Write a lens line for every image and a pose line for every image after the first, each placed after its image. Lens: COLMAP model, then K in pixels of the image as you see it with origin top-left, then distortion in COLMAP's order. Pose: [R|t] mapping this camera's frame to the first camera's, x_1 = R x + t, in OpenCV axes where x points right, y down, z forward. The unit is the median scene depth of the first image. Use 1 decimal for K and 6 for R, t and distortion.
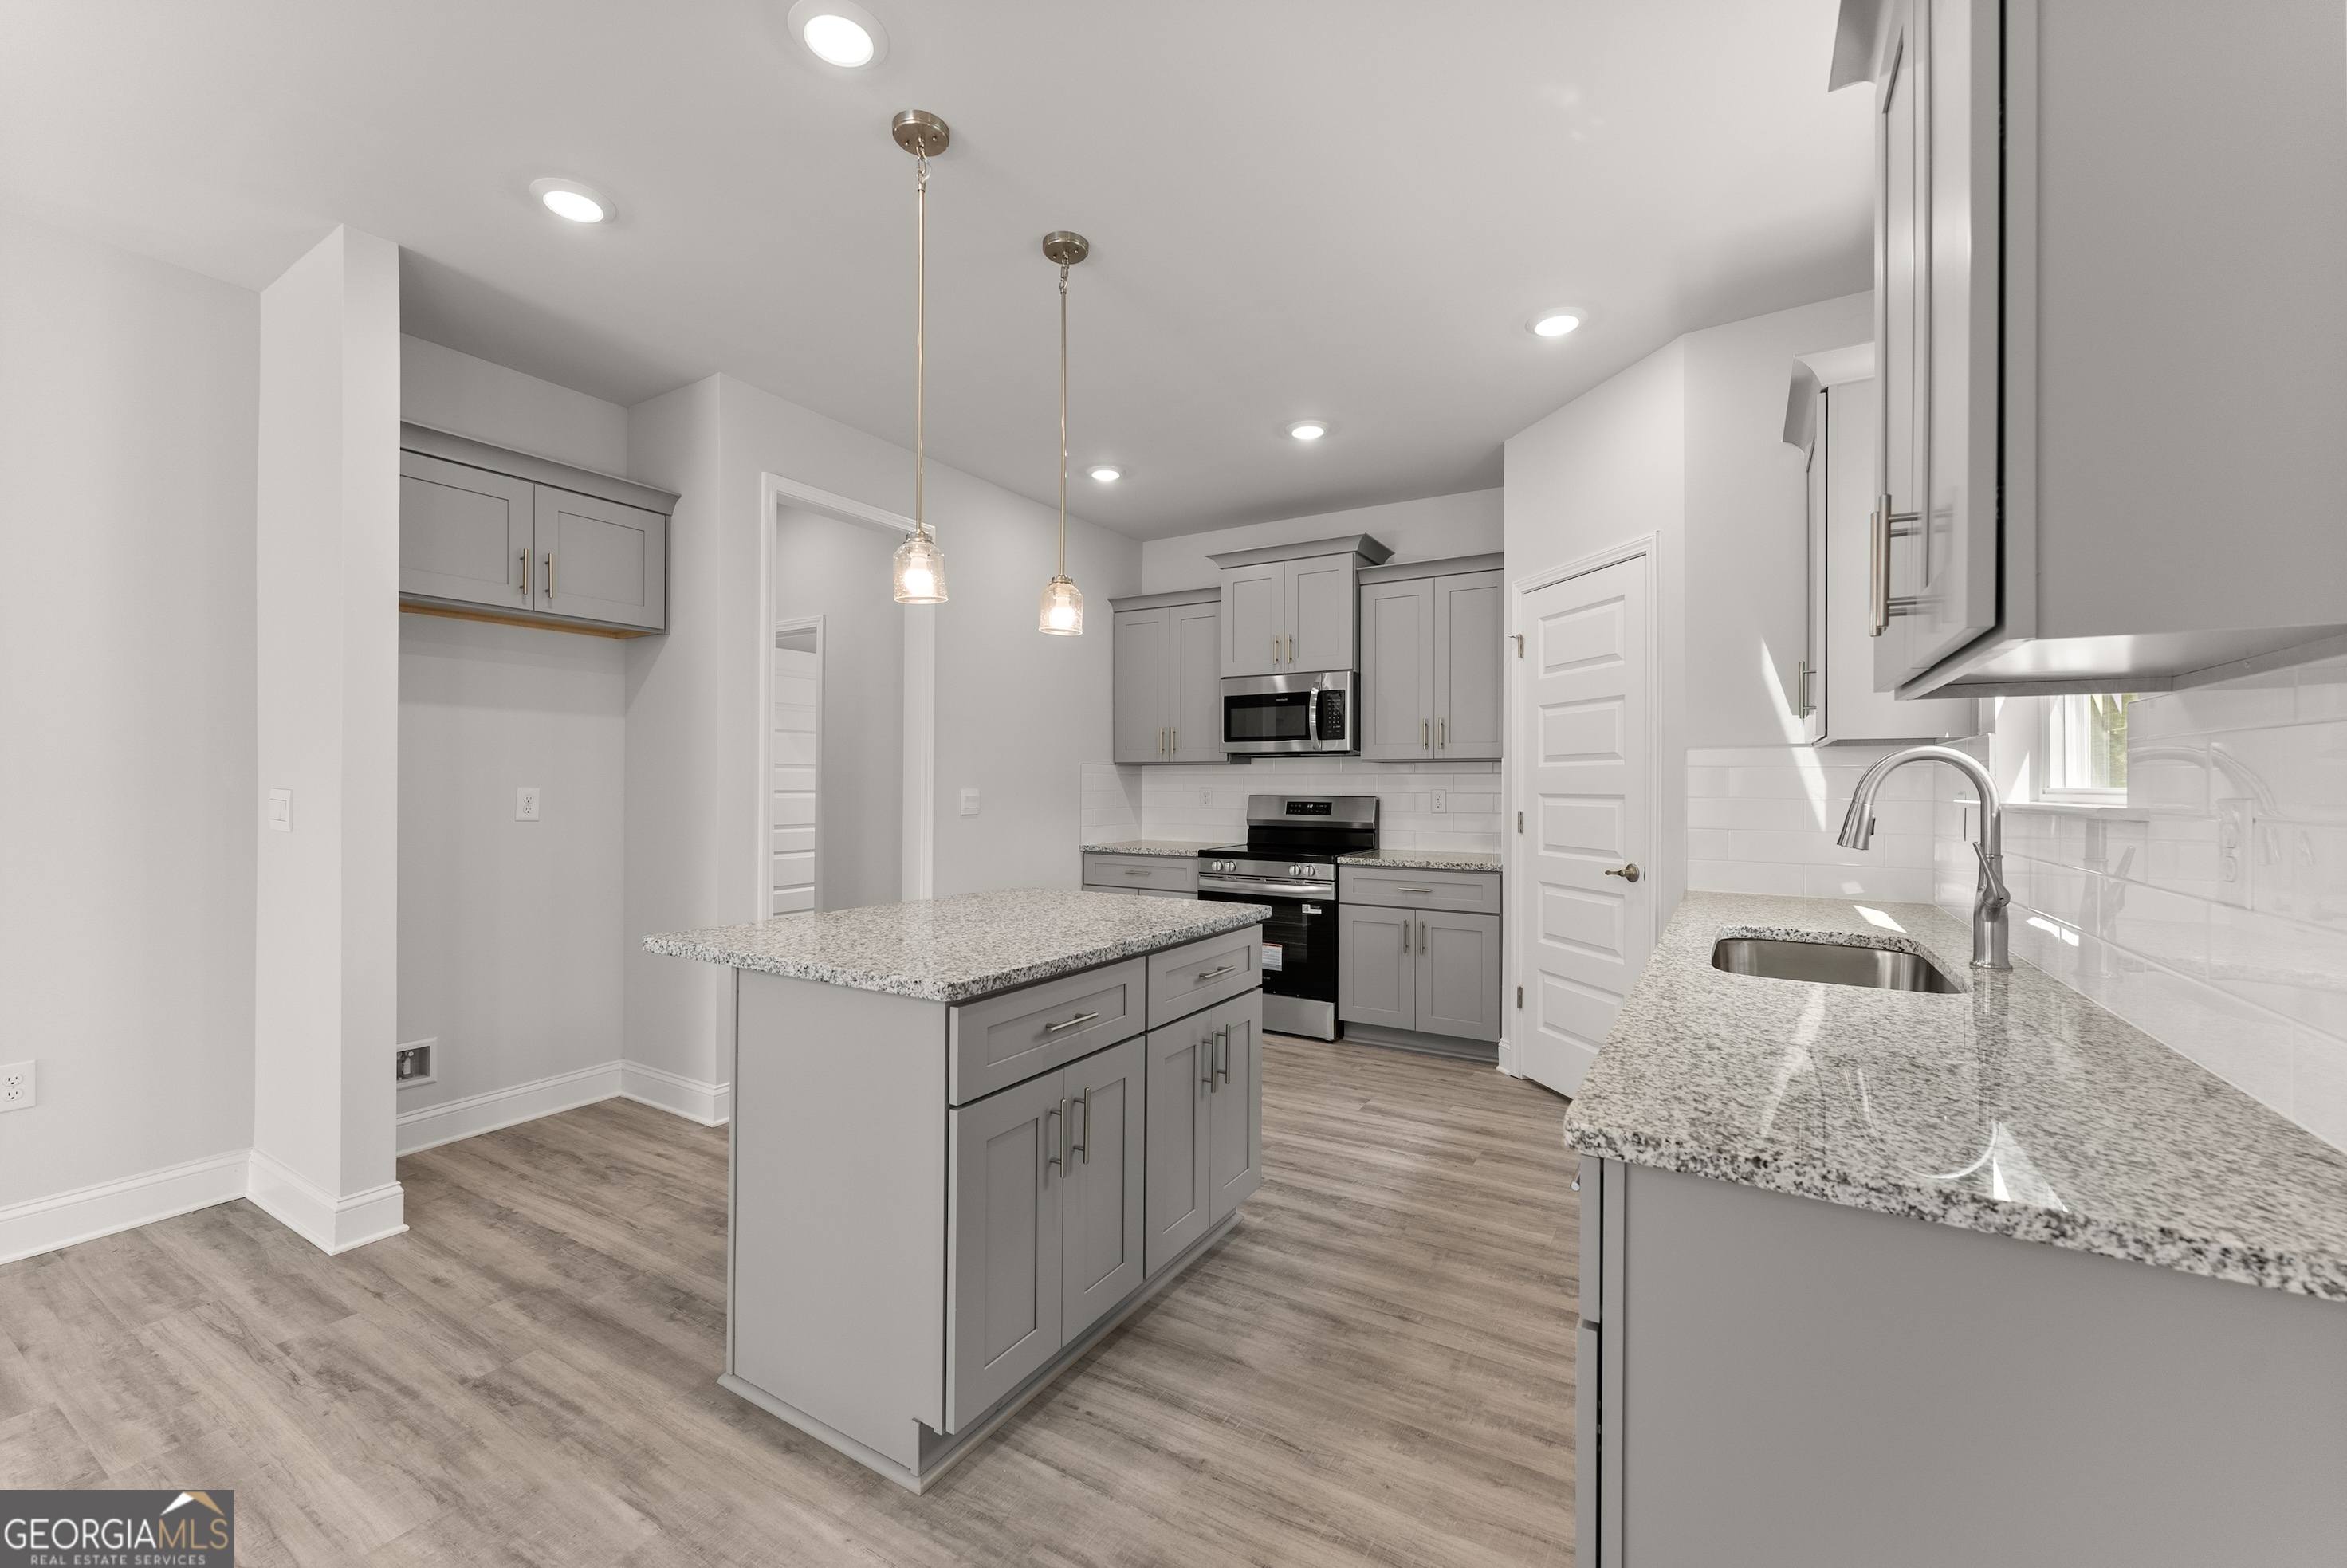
lens RADIAL K [[942.7, 0, 1172.5], [0, 942.7, 782.7], [0, 0, 1]] dist [0.008901, -0.000881]
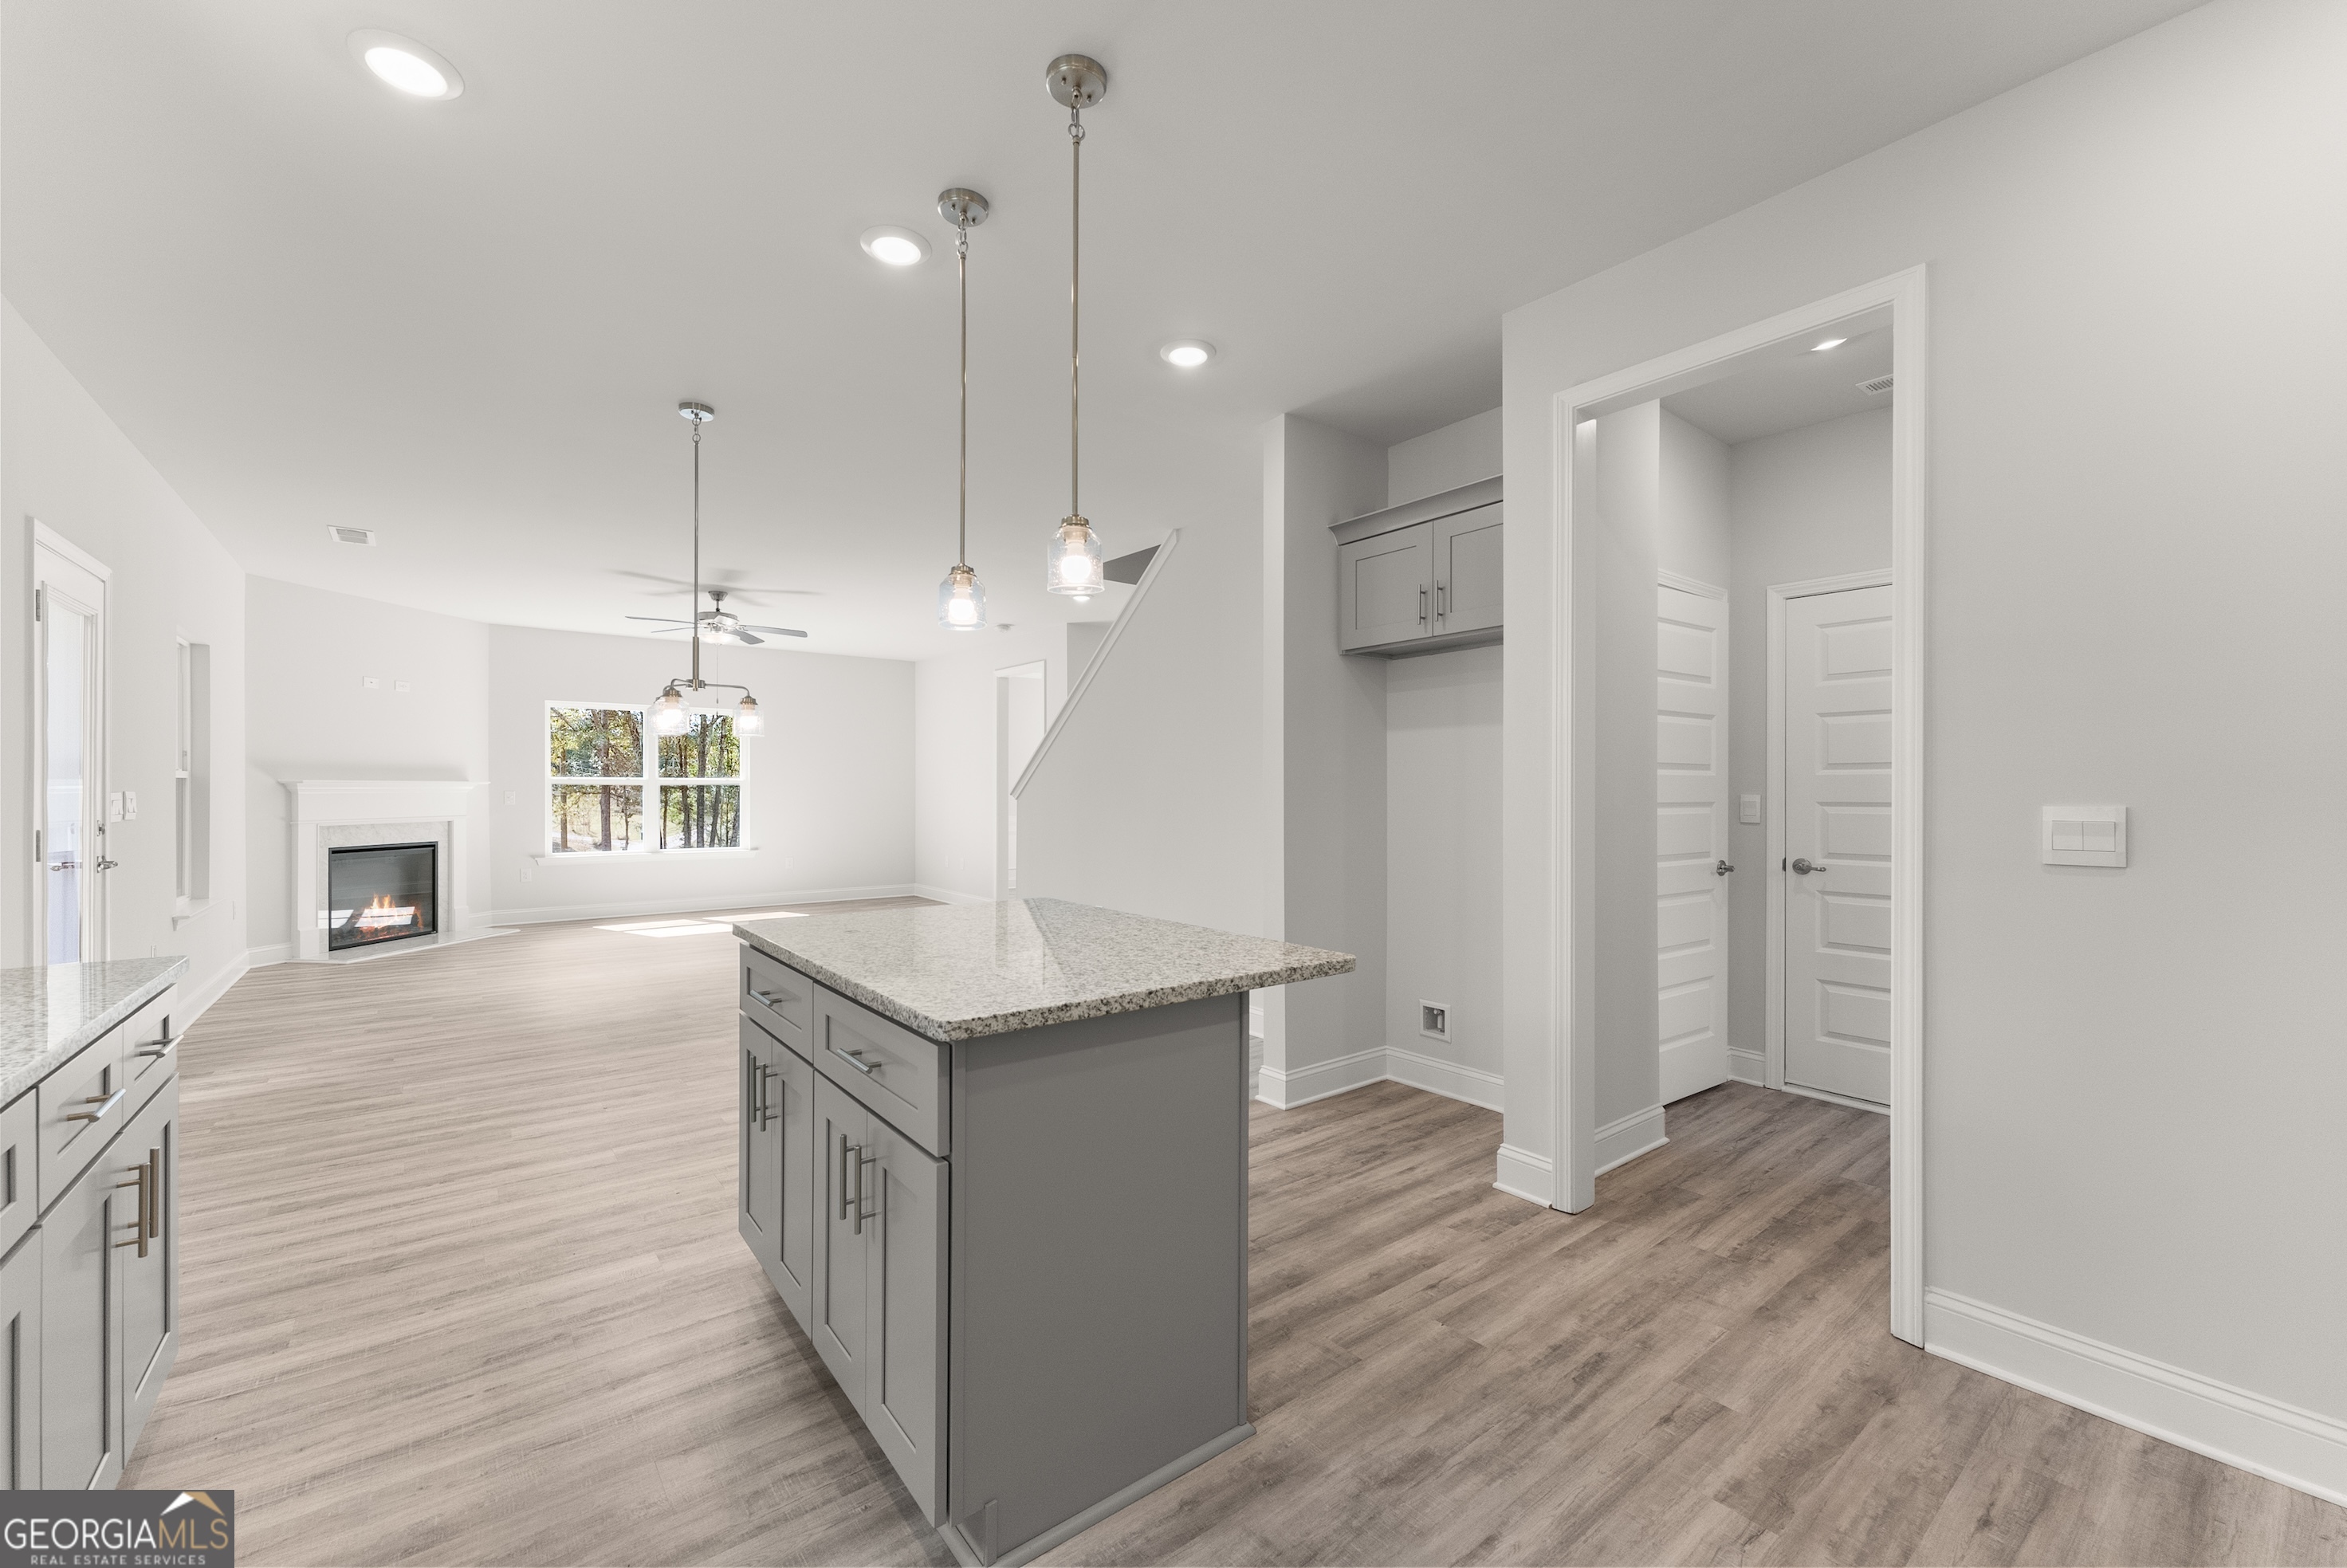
lens RADIAL K [[942.7, 0, 1162.2], [0, 942.7, 787.7], [0, 0, 1]] dist [0.008901, -0.000881]
pose [[-0.361963, -0.006714, -0.932168, 0.503598], [-0.001387, 0.999977, -0.006663, 0.003839], [0.932191, -0.001119, -0.361964, 1.190683]]
